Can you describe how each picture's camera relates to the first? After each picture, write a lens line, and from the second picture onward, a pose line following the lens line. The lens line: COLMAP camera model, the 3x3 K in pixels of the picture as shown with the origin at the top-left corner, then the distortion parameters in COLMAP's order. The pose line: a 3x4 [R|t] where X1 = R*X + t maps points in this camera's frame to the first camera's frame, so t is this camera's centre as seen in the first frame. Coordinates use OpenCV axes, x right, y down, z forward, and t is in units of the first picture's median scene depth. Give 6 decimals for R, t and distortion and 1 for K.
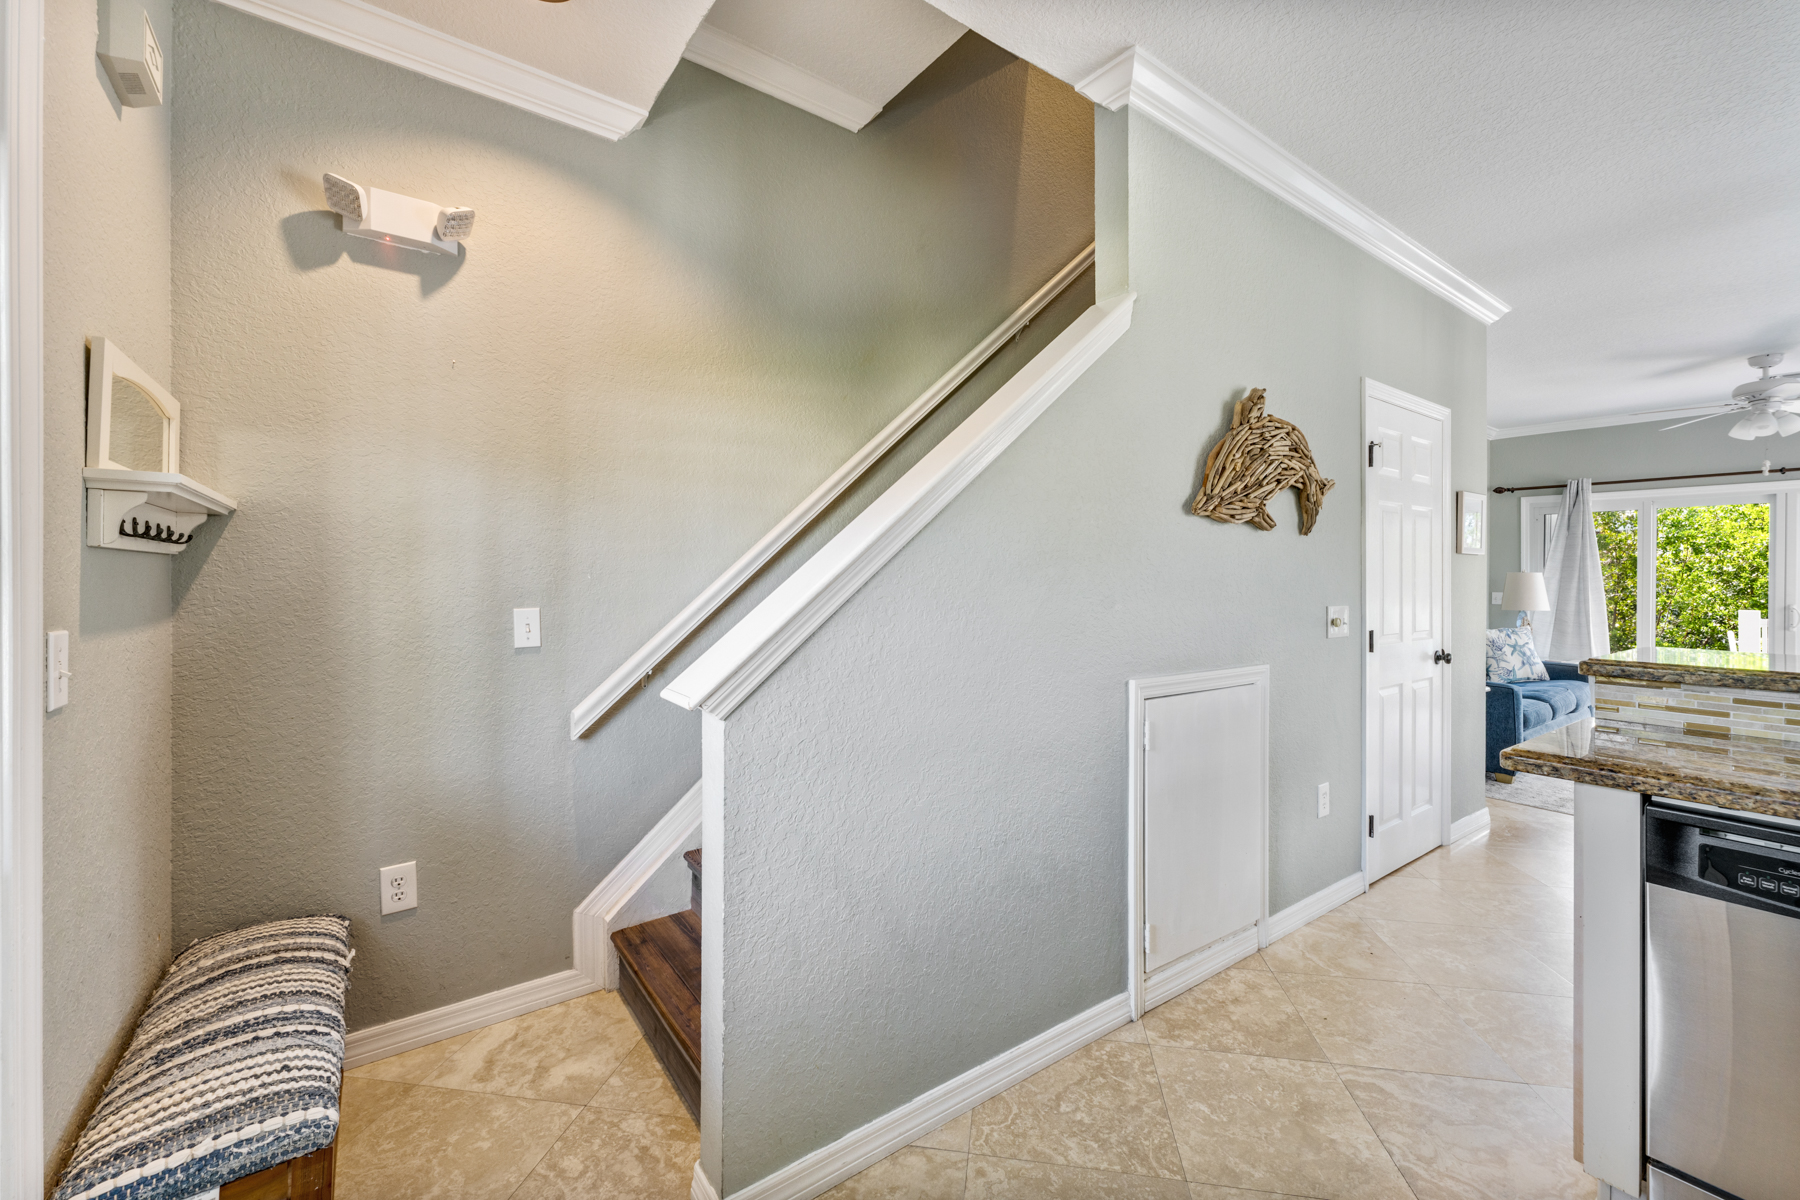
lens RADIAL K [[737.0, 0, 904.1], [0, 737.0, 590.8], [0, 0, 1]] dist [0.000886, 0.000309]
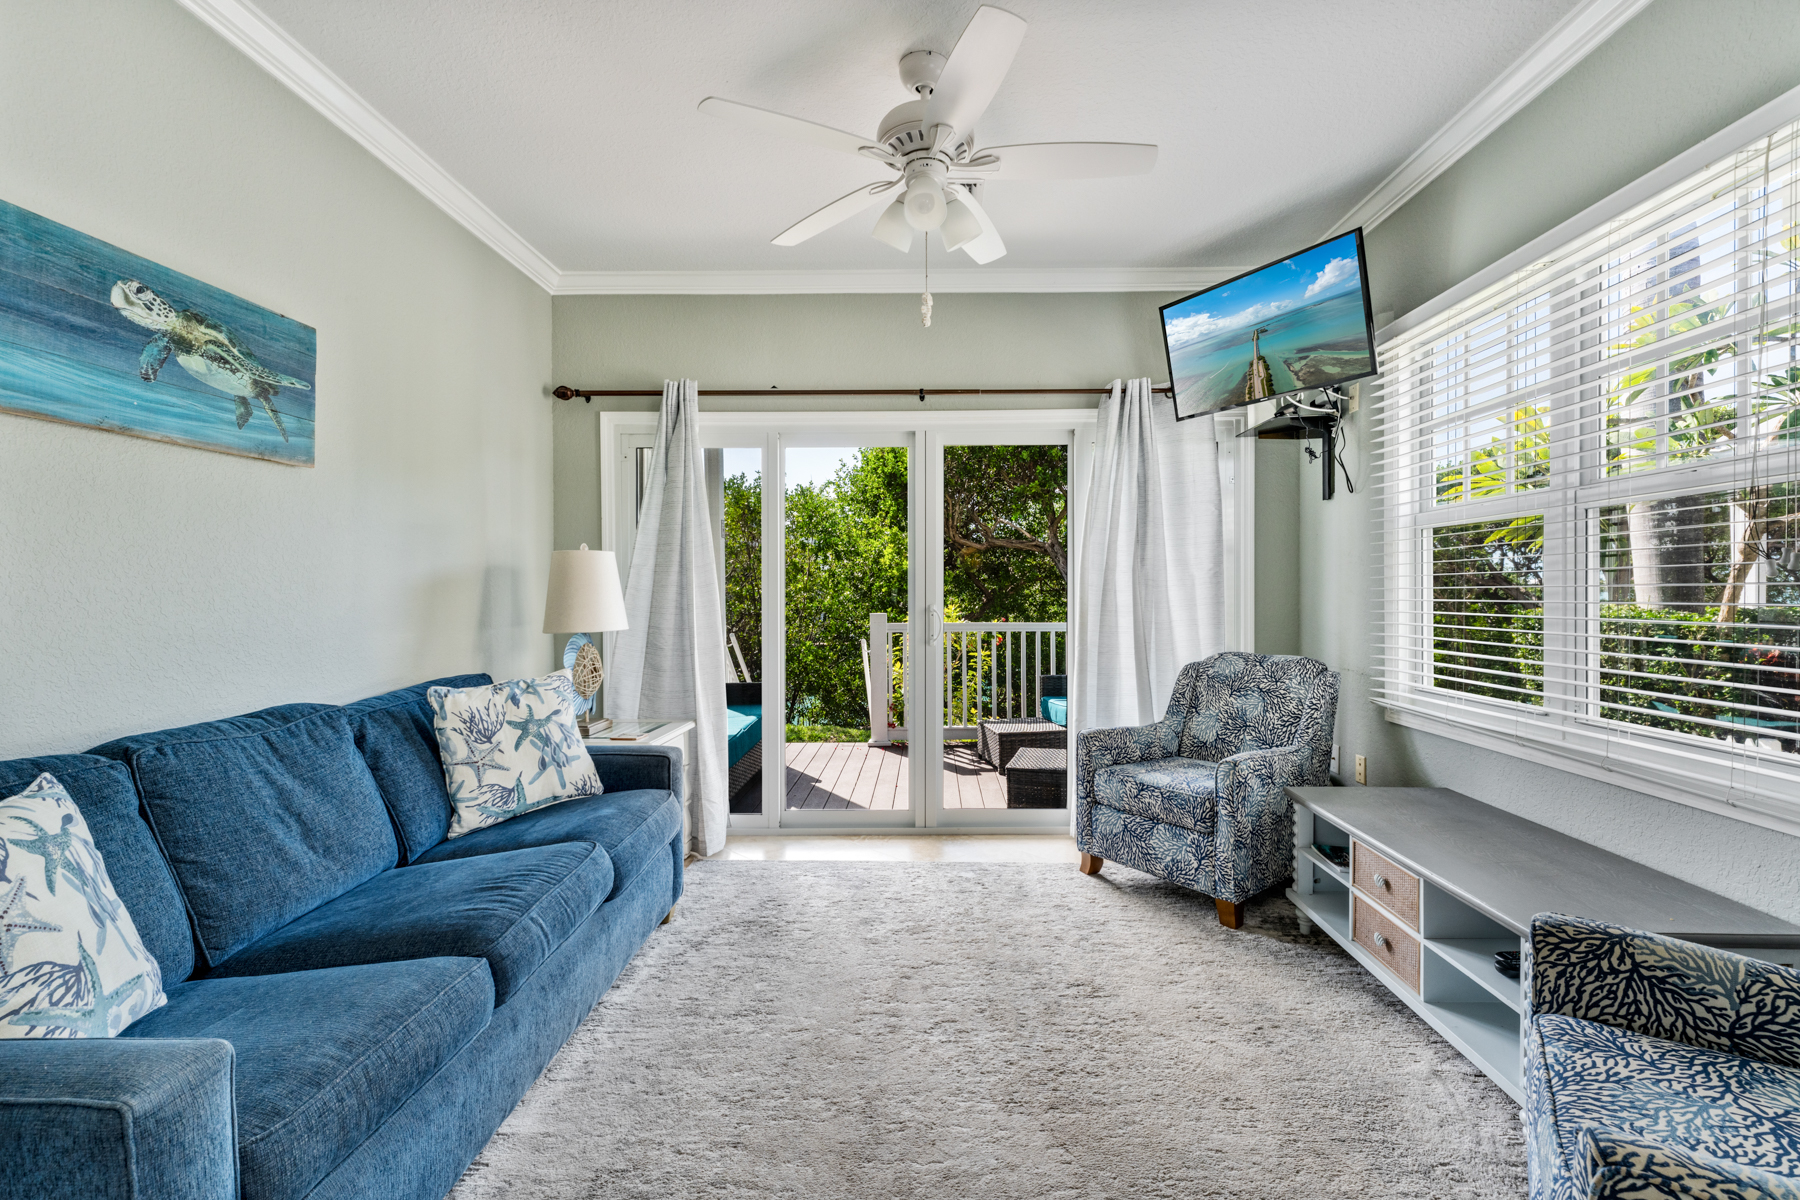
lens RADIAL K [[785.1, 0, 929.3], [0, 785.1, 602.0], [0, 0, 1]] dist [0.002926, -0.000484]
pose [[0.593513, -0.013097, 0.804718, 1.517814], [0.011069, 0.999906, 0.008110, 0.016962], [-0.804749, 0.004095, 0.593602, 1.395972]]
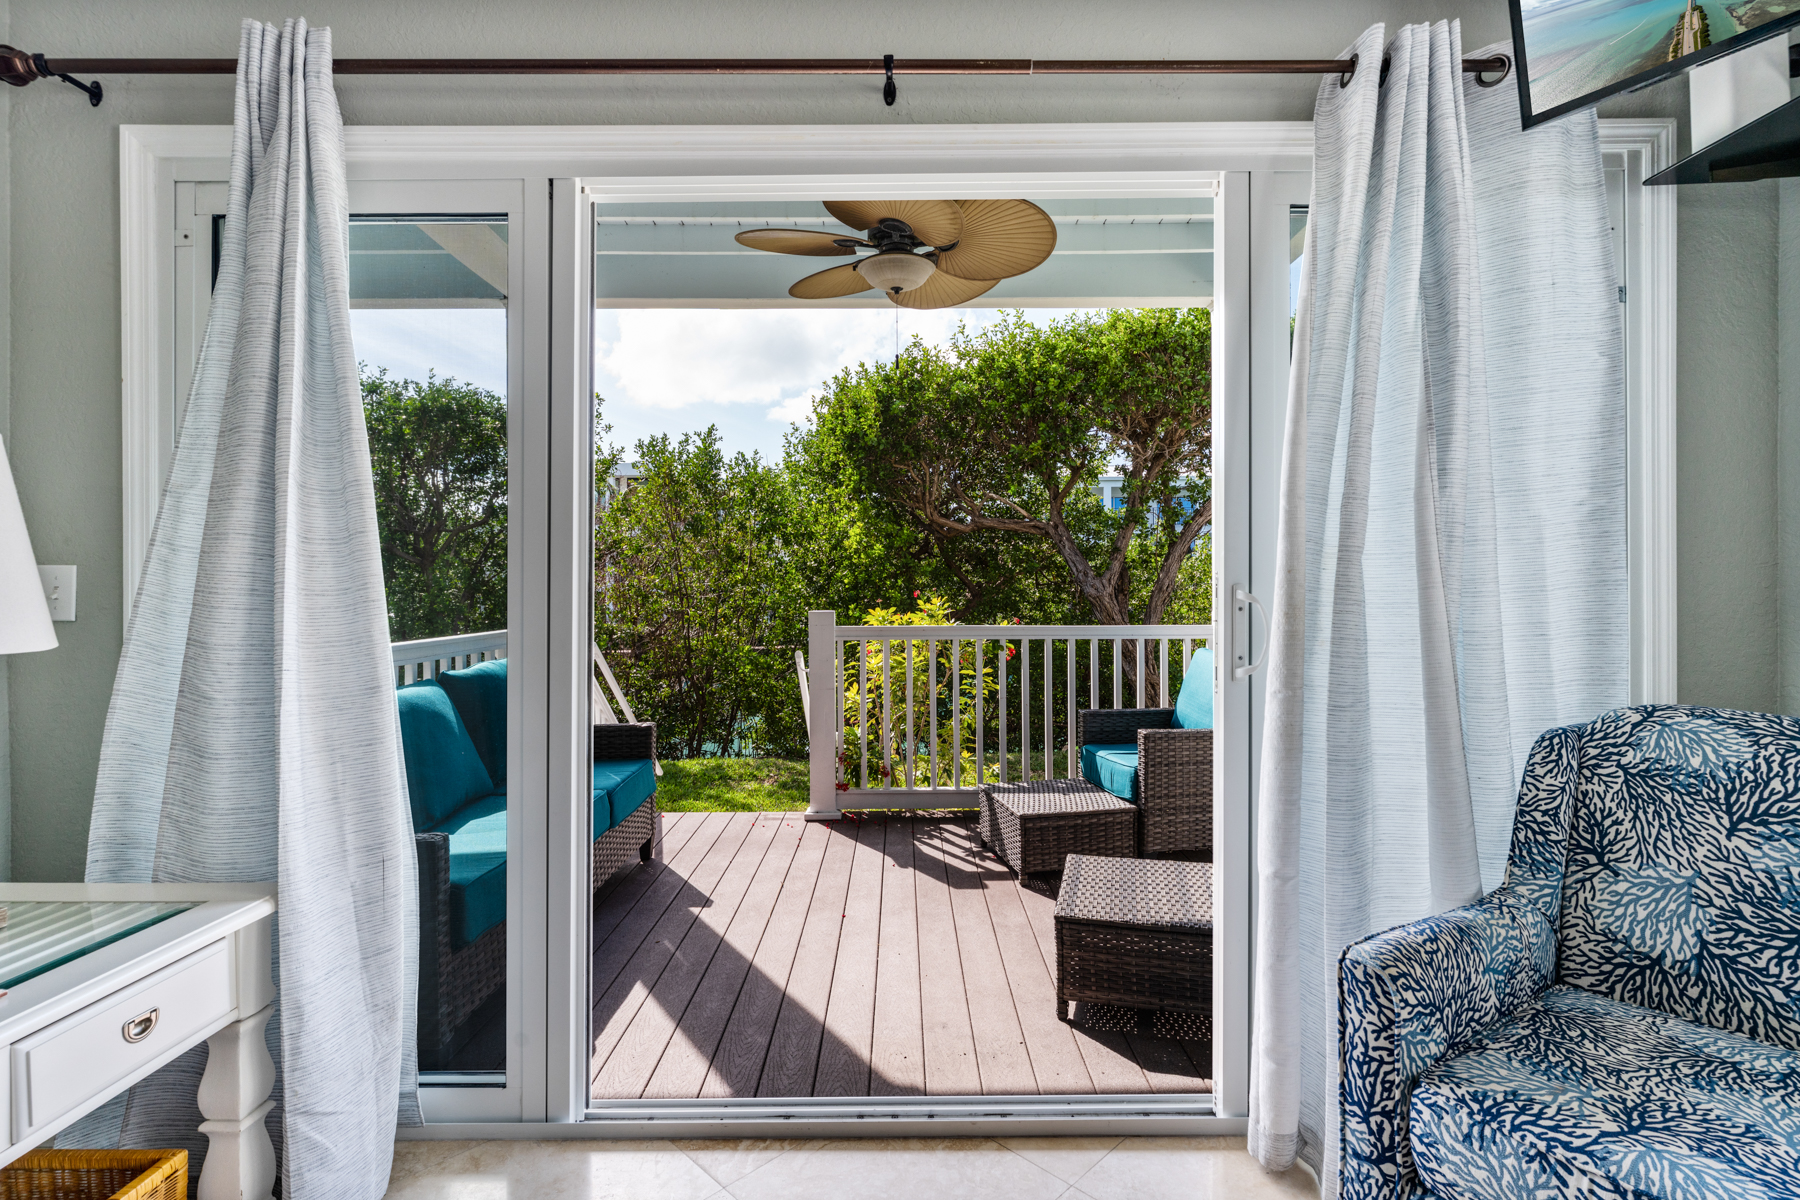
lens RADIAL K [[859.0, 0, 900.0], [0, 859.0, 600.0], [0, 0, 1]] dist [0.000134, 0.000118]
pose [[0.593342, -0.012482, 0.804854, 2.215249], [0.009986, 0.999917, 0.008145, 0.040660], [-0.804889, 0.003204, 0.593417, 1.915809]]
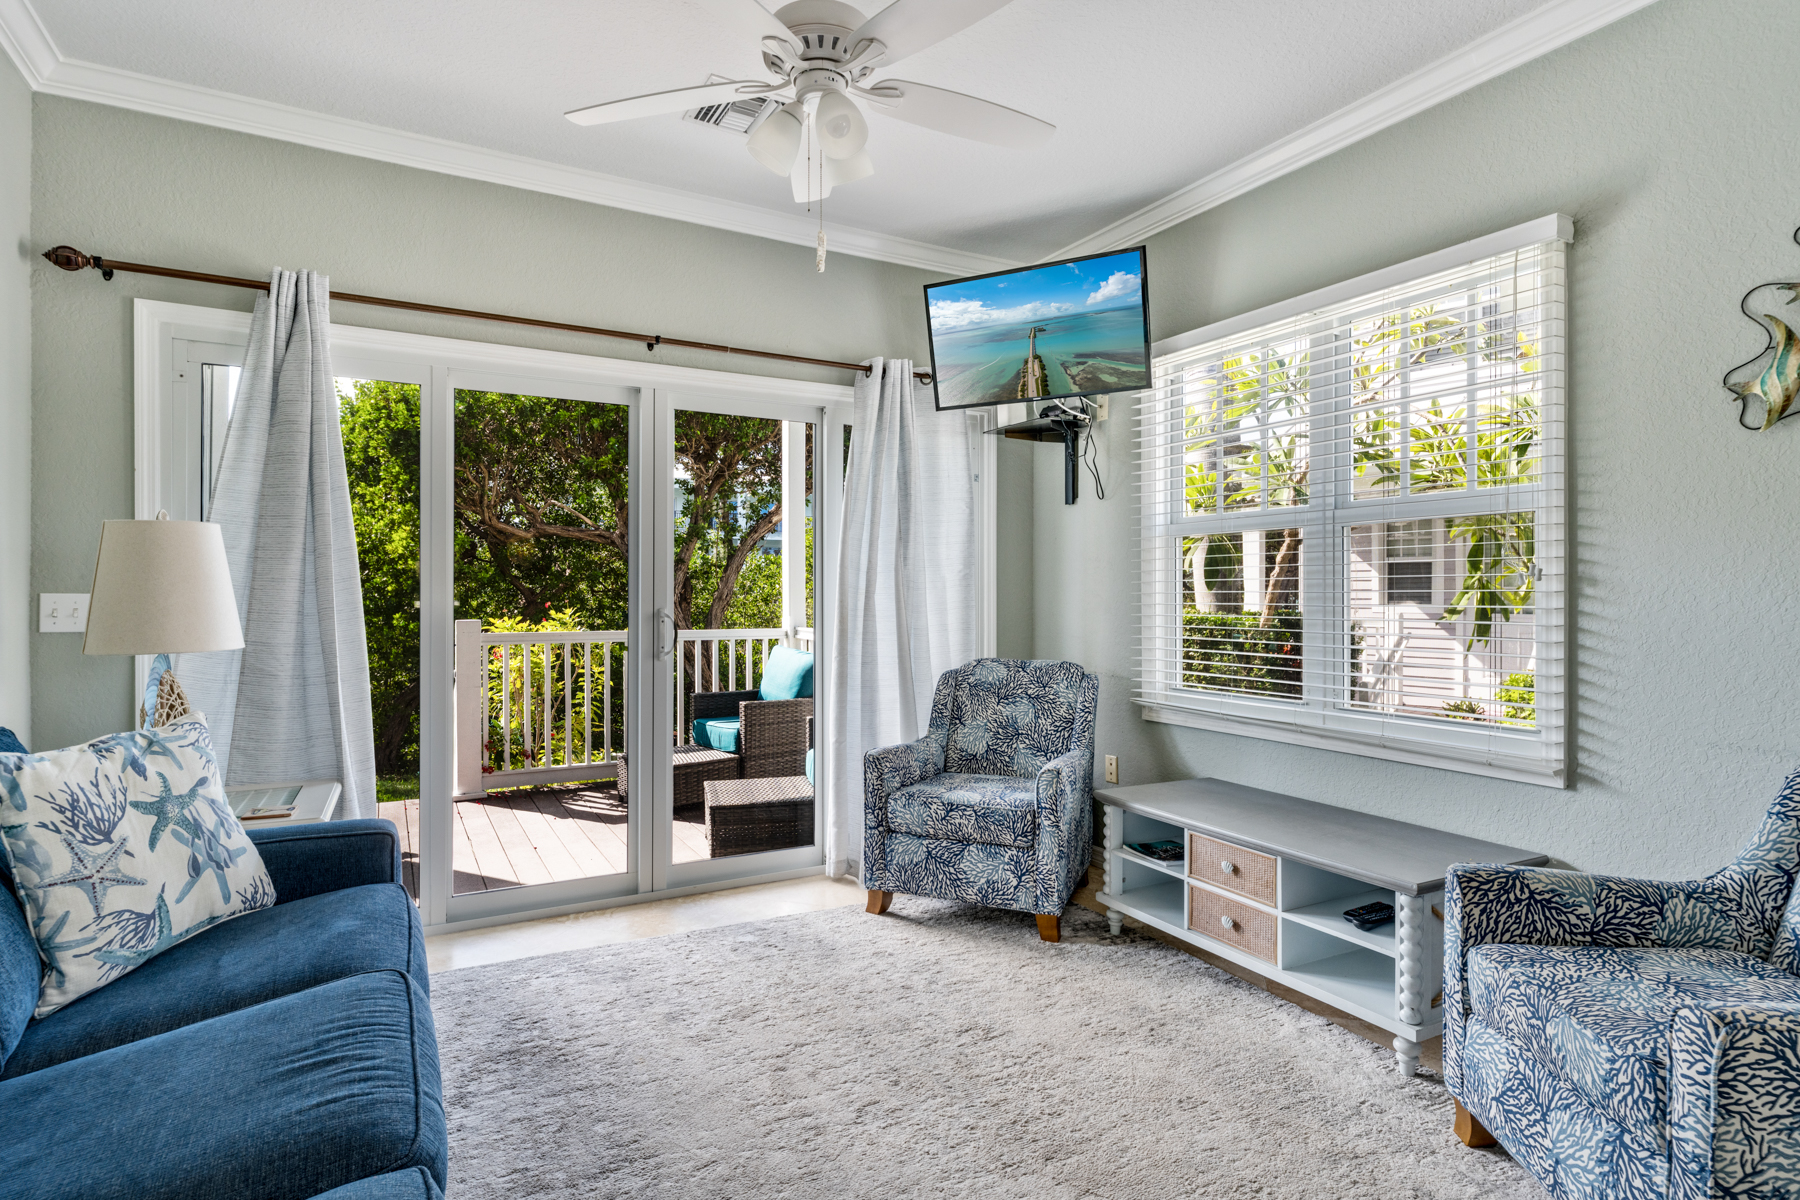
lens RADIAL K [[927.6, 0, 900.5], [0, 927.6, 595.5], [0, 0, 1]] dist [-0.000246, 0.000524]
pose [[0.125225, -0.001305, 0.992127, 1.367232], [0.003815, 0.999992, 0.000834, 0.014796], [-0.992121, 0.003681, 0.125229, 1.774347]]
